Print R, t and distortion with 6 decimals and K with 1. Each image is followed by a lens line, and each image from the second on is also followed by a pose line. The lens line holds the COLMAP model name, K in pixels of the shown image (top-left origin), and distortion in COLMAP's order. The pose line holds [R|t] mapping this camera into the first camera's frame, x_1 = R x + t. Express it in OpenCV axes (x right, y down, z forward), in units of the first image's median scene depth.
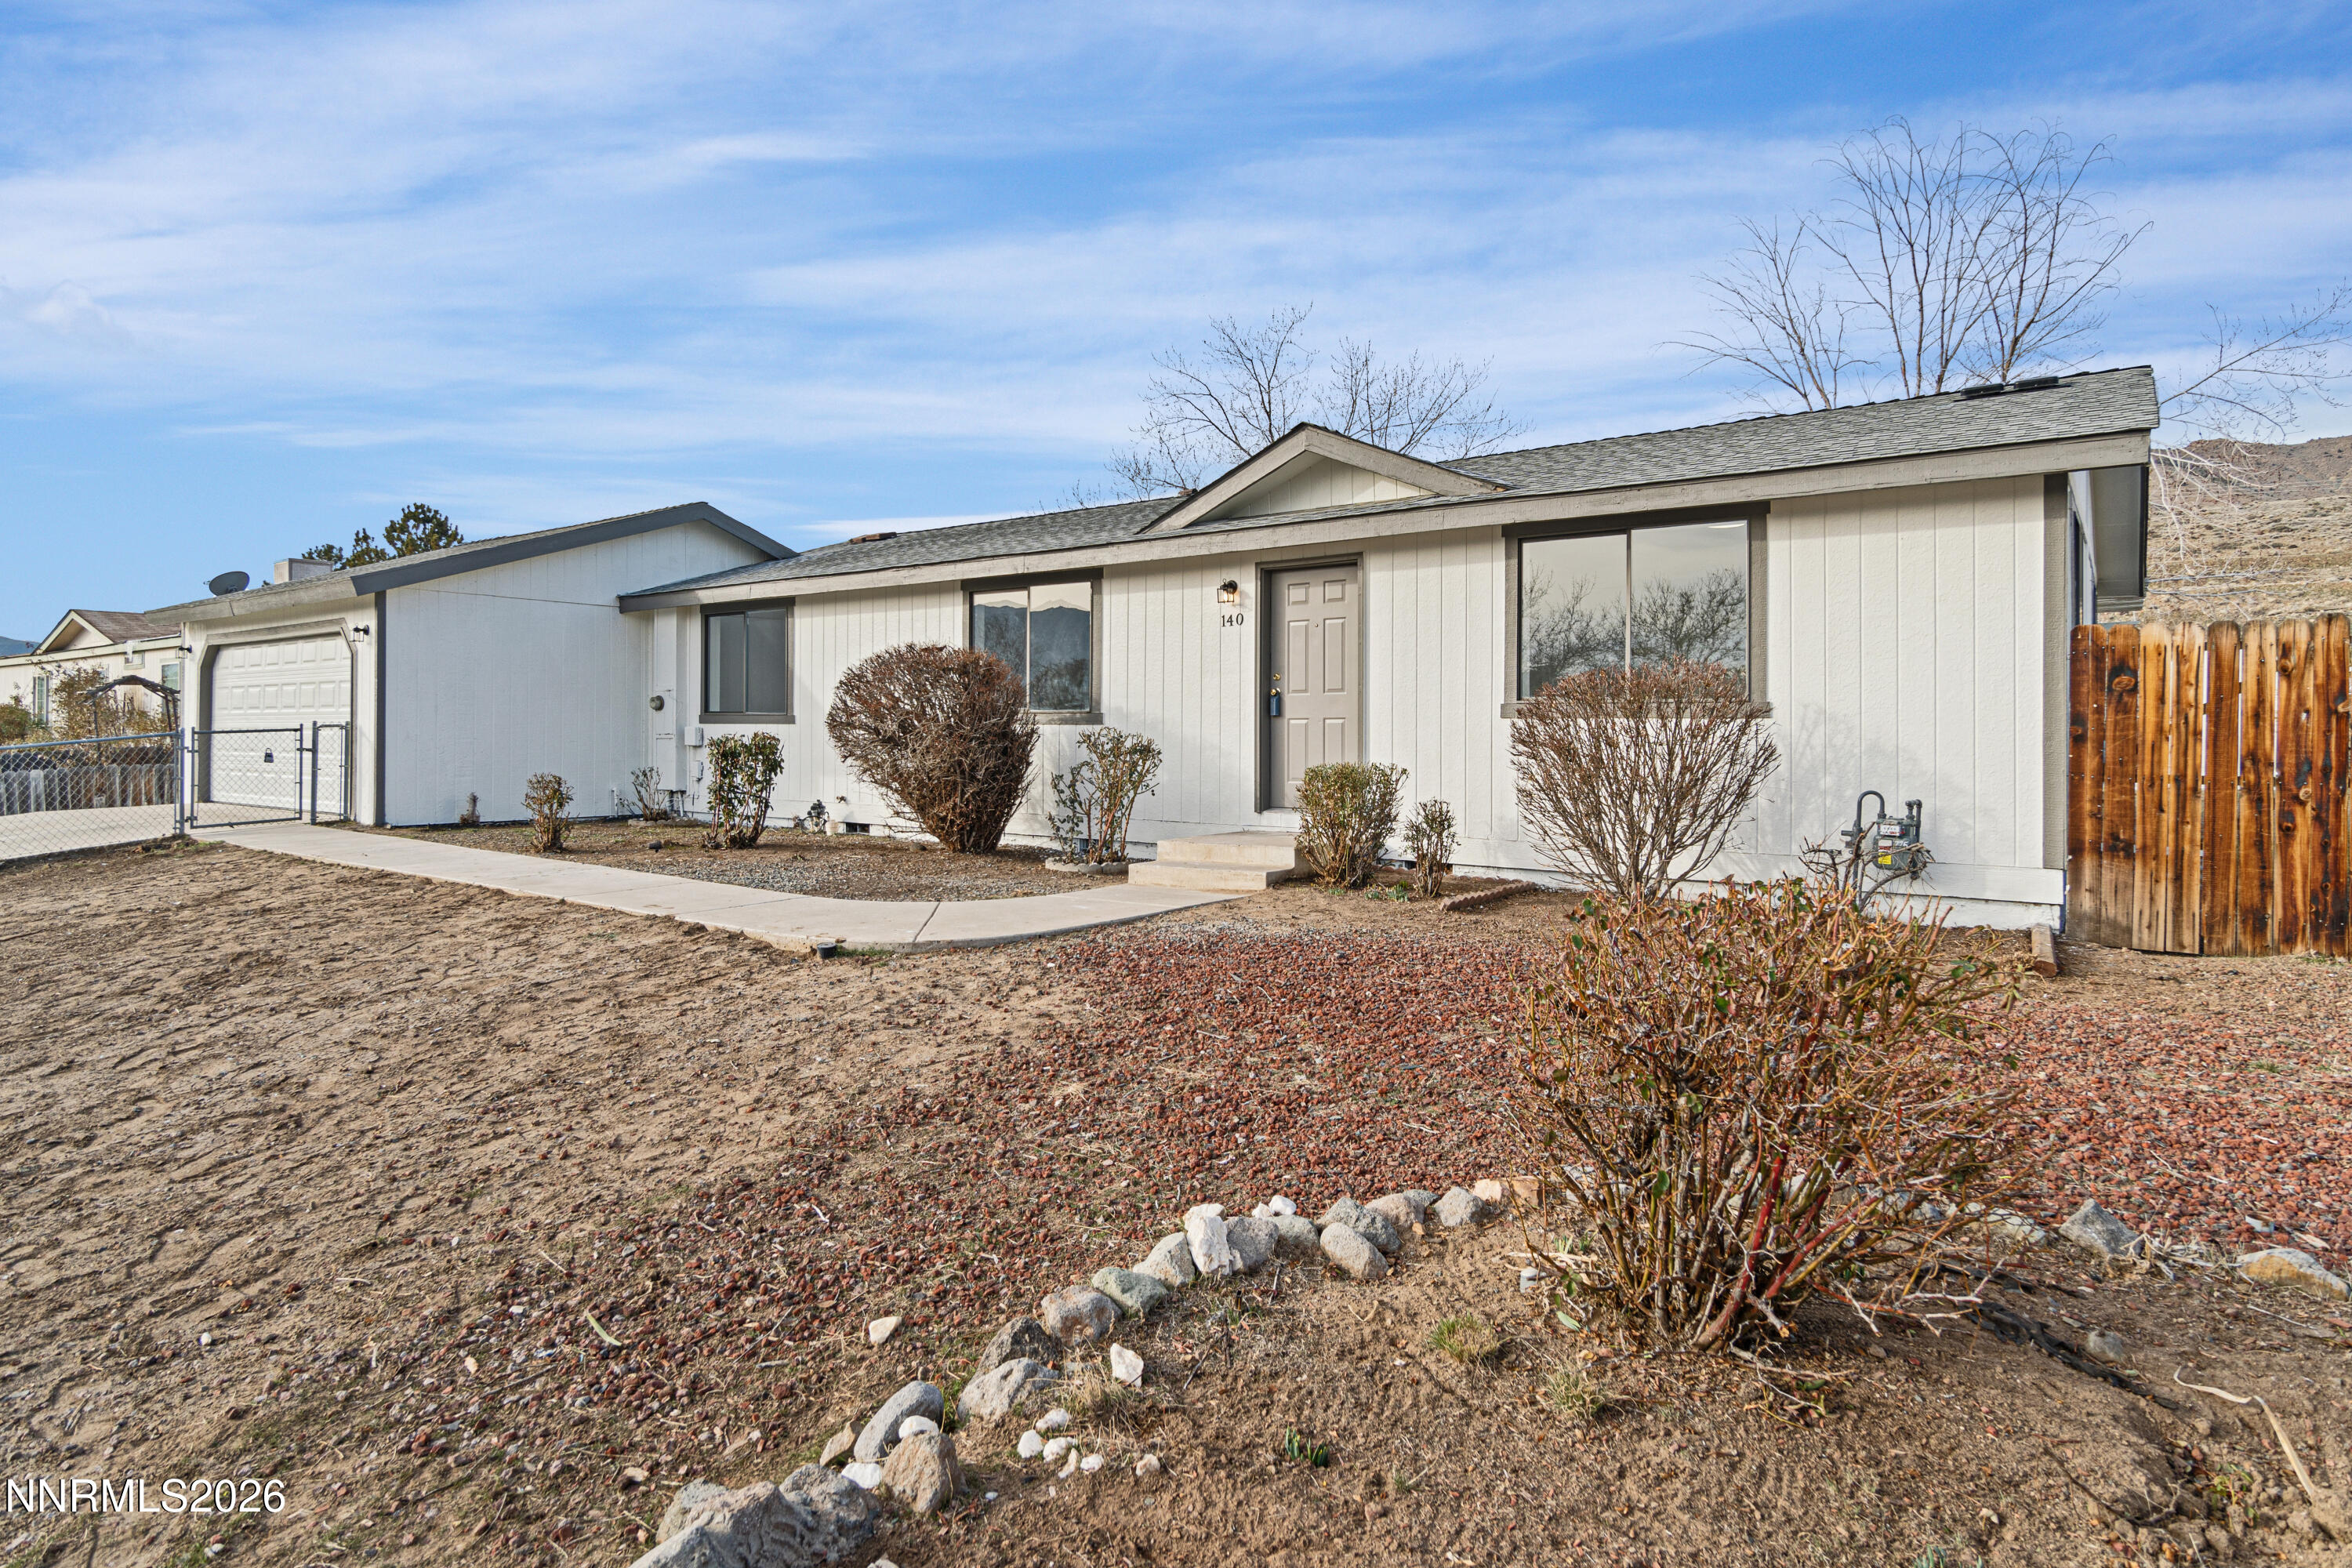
lens RADIAL K [[1329.2, 0, 1154.6], [0, 1329.2, 737.7], [0, 0, 1]] dist [-0.018962, 0.000567]
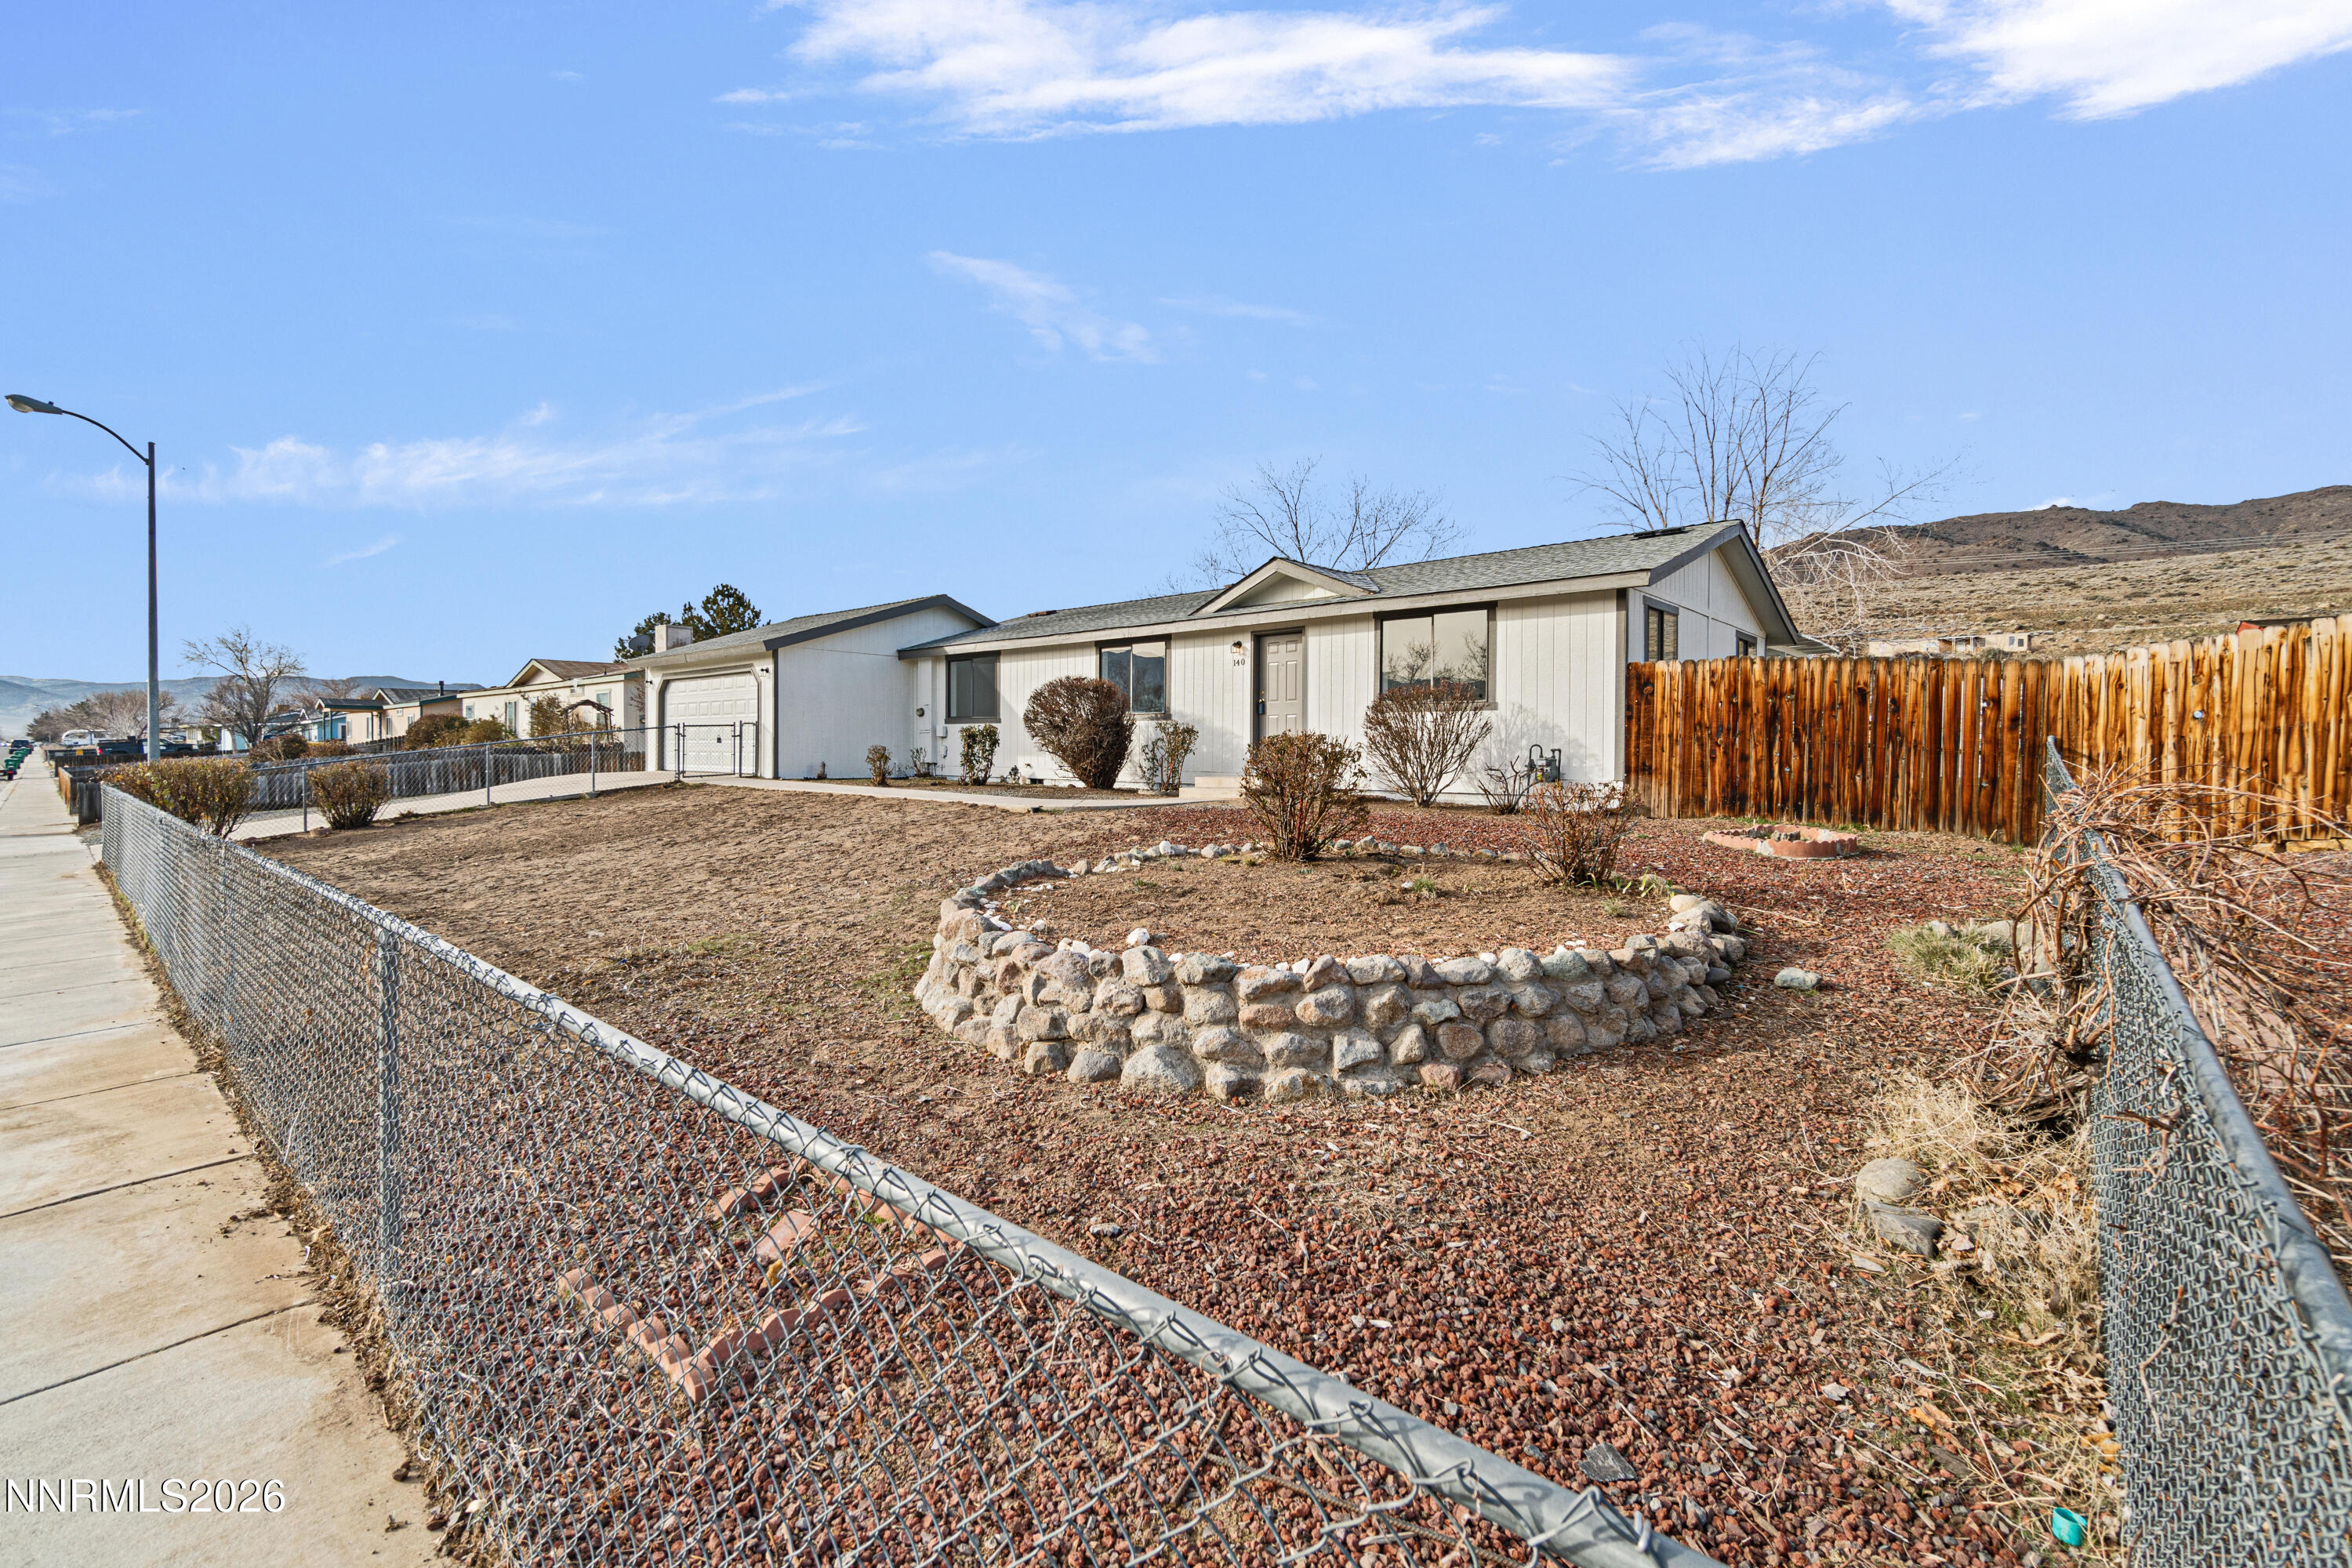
lens RADIAL K [[1010.6, 0, 1159.7], [0, 1010.6, 766.0], [0, 0, 1]] dist [-0.004032, -0.001186]
pose [[0.996657, 0.002609, -0.081657, 0.060205], [-0.001471, 0.999901, 0.013992, 0.034852], [0.081686, -0.013826, 0.996562, -0.401319]]
